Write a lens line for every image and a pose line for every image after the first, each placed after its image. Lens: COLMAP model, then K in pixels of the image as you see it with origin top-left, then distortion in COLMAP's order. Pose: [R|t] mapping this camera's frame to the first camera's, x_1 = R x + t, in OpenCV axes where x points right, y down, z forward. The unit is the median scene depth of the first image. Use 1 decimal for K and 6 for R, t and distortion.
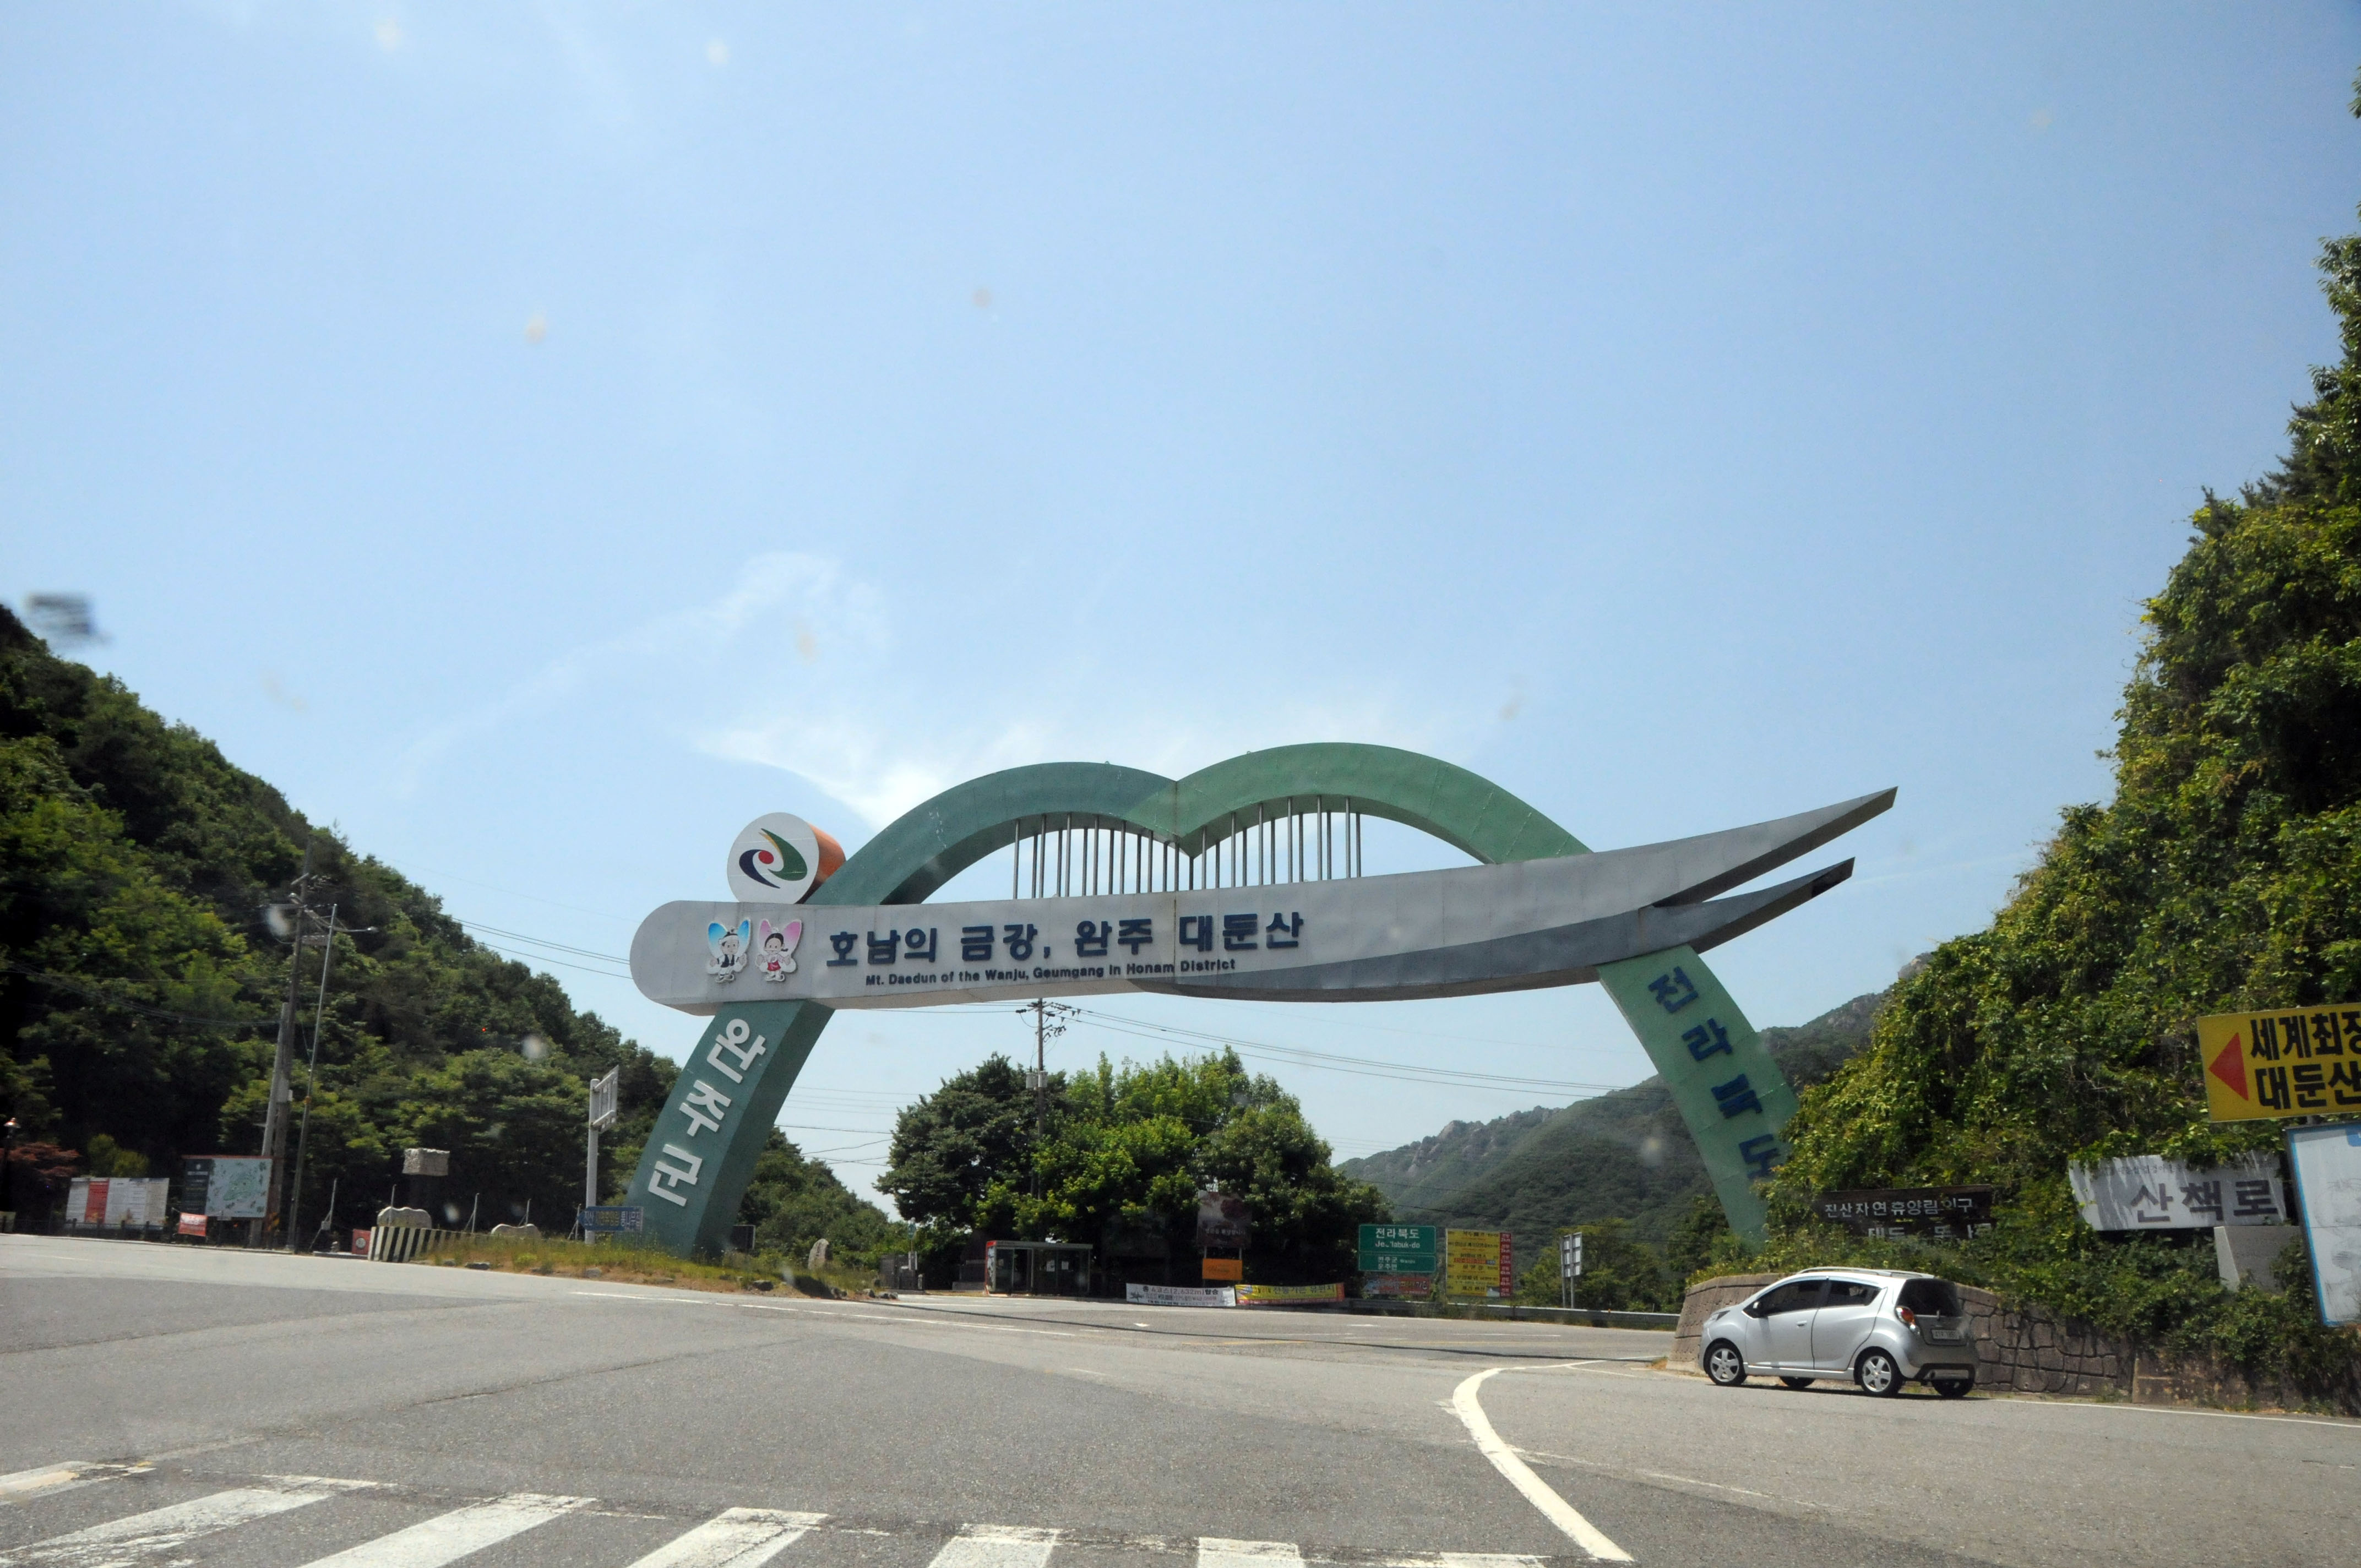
lens RADIAL K [[1839.4, 0, 1181.8], [0, 1839.4, 828.5], [0, 0, 1]] dist [-0.153281, 0.091075]
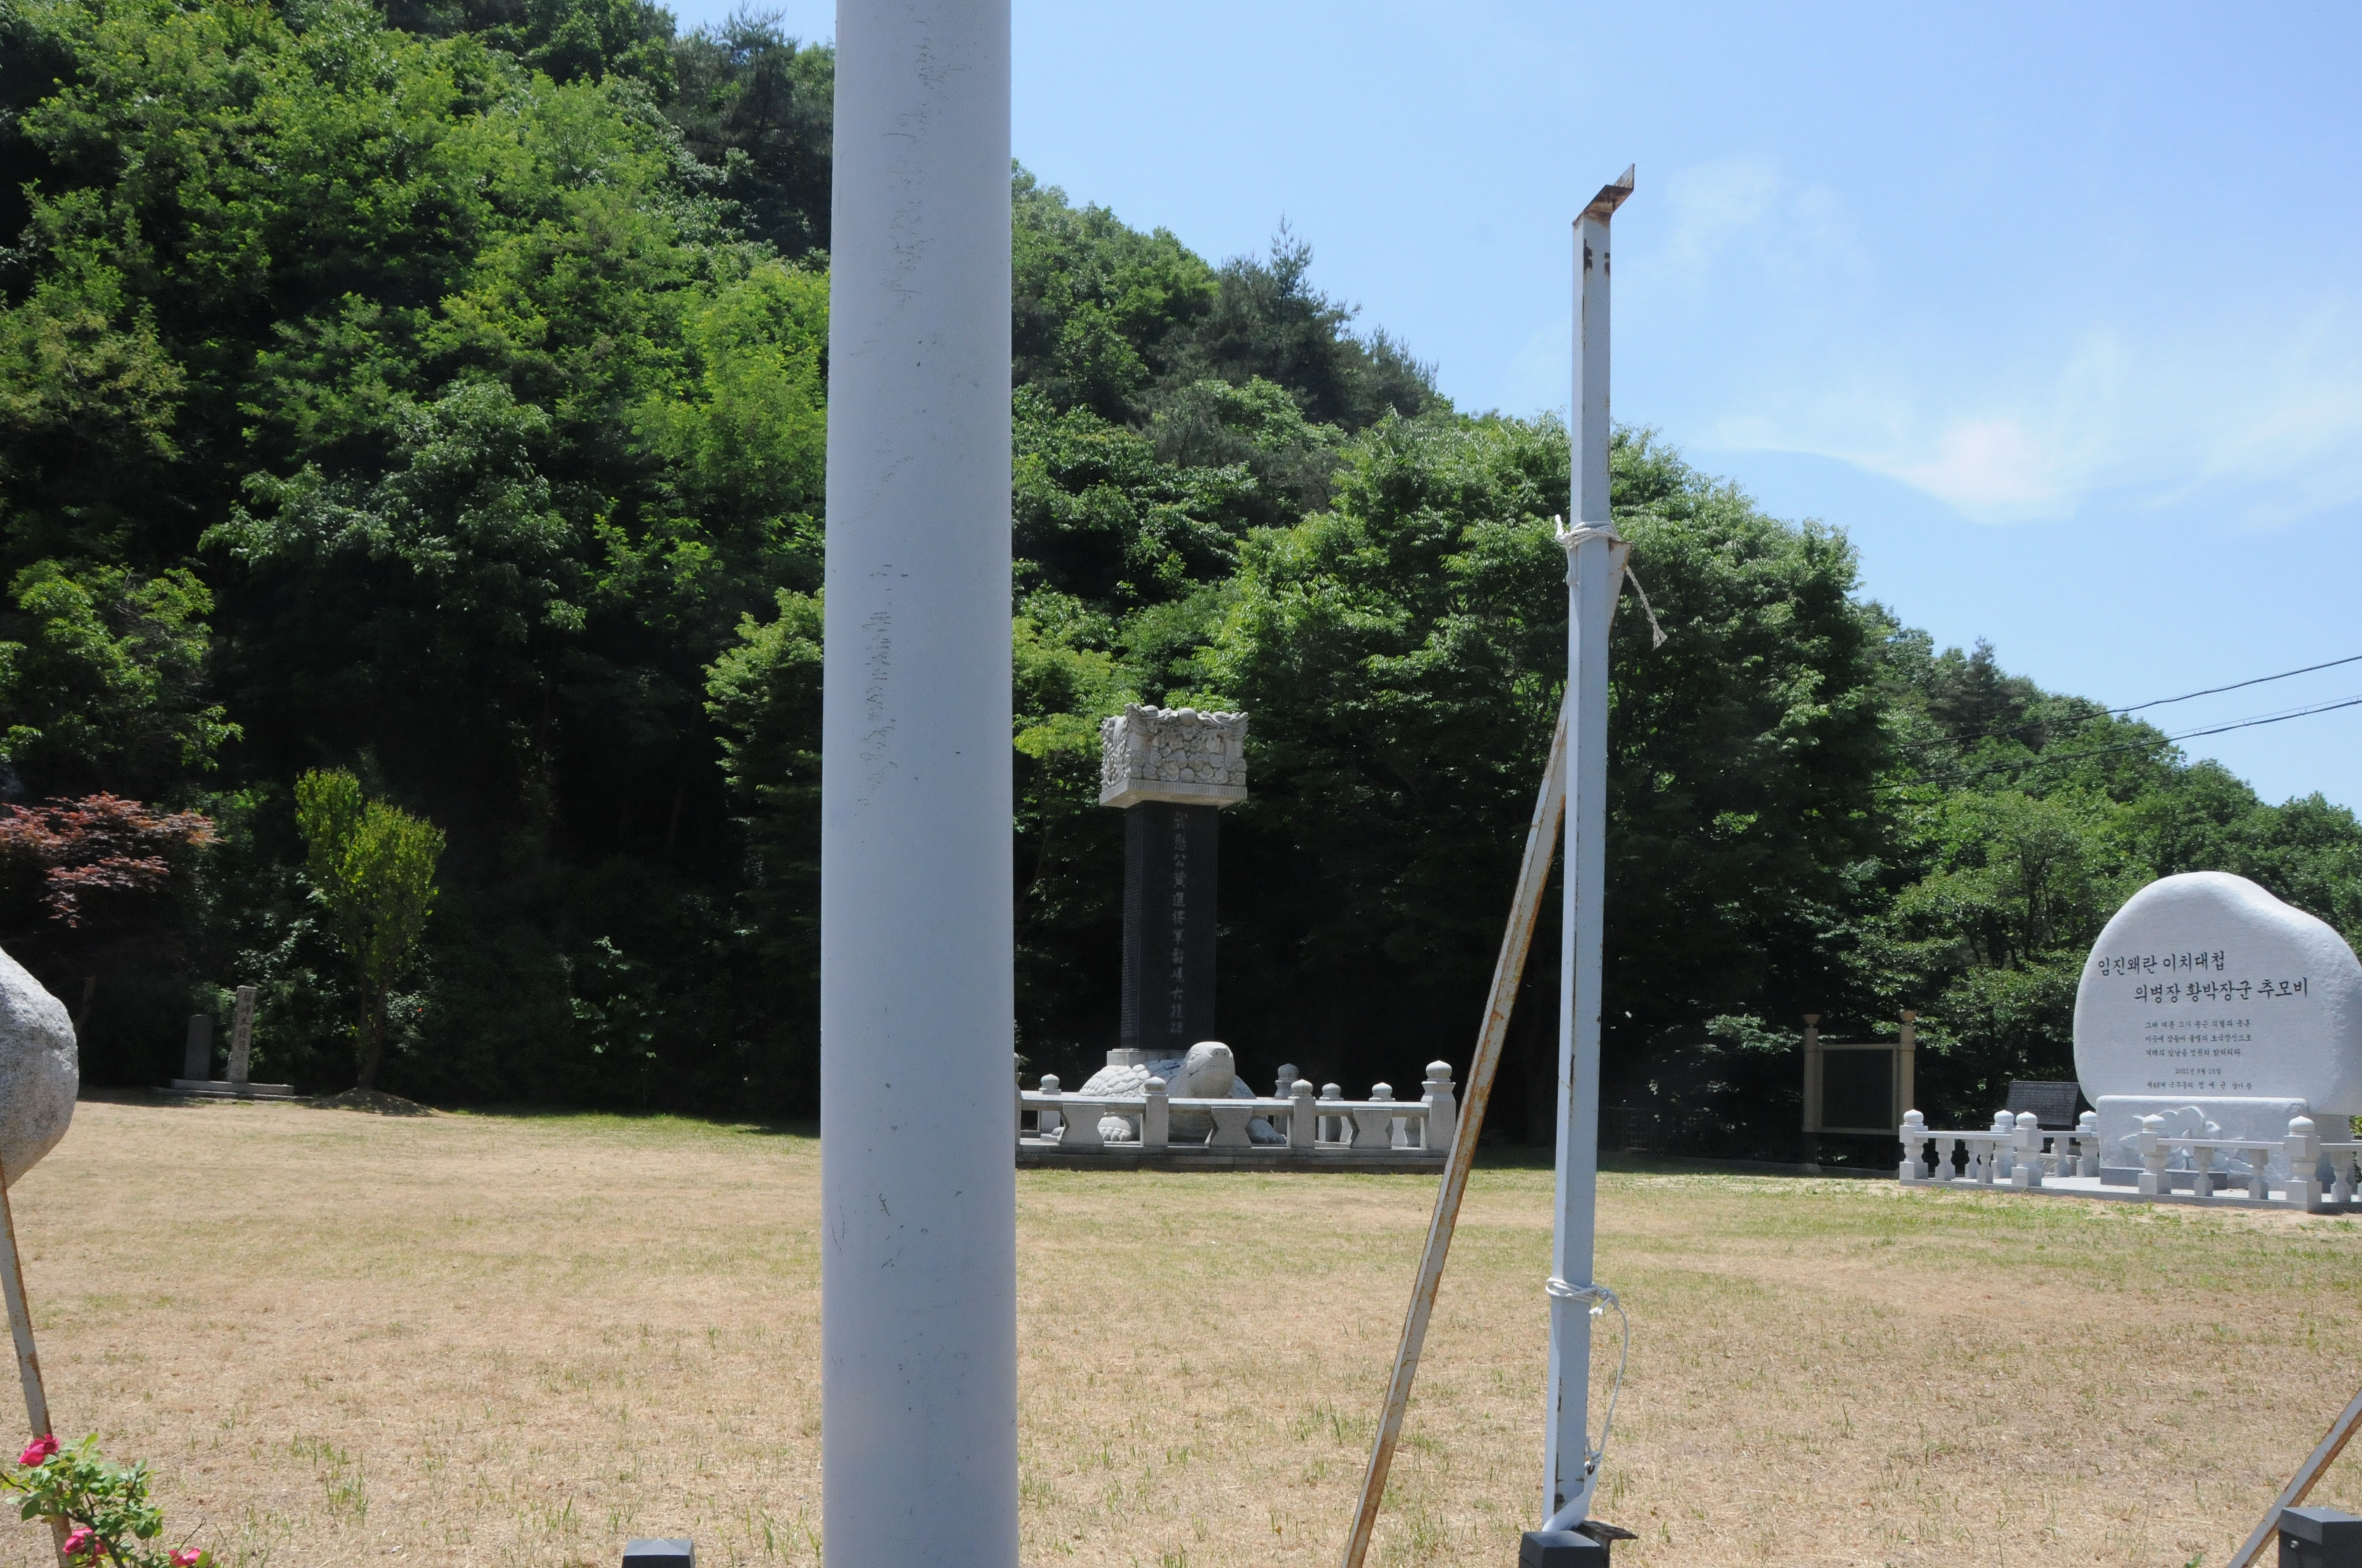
lens RADIAL K [[1966.8, 0, 1182.7], [0, 1966.8, 894.7], [0, 0, 1]] dist [-0.105829, -0.001506]
pose [[0.773810, -0.054124, -0.631102, -0.217602], [0.161503, 0.980271, 0.113953, 0.162782], [0.612483, -0.190103, 0.767284, 0.718251]]
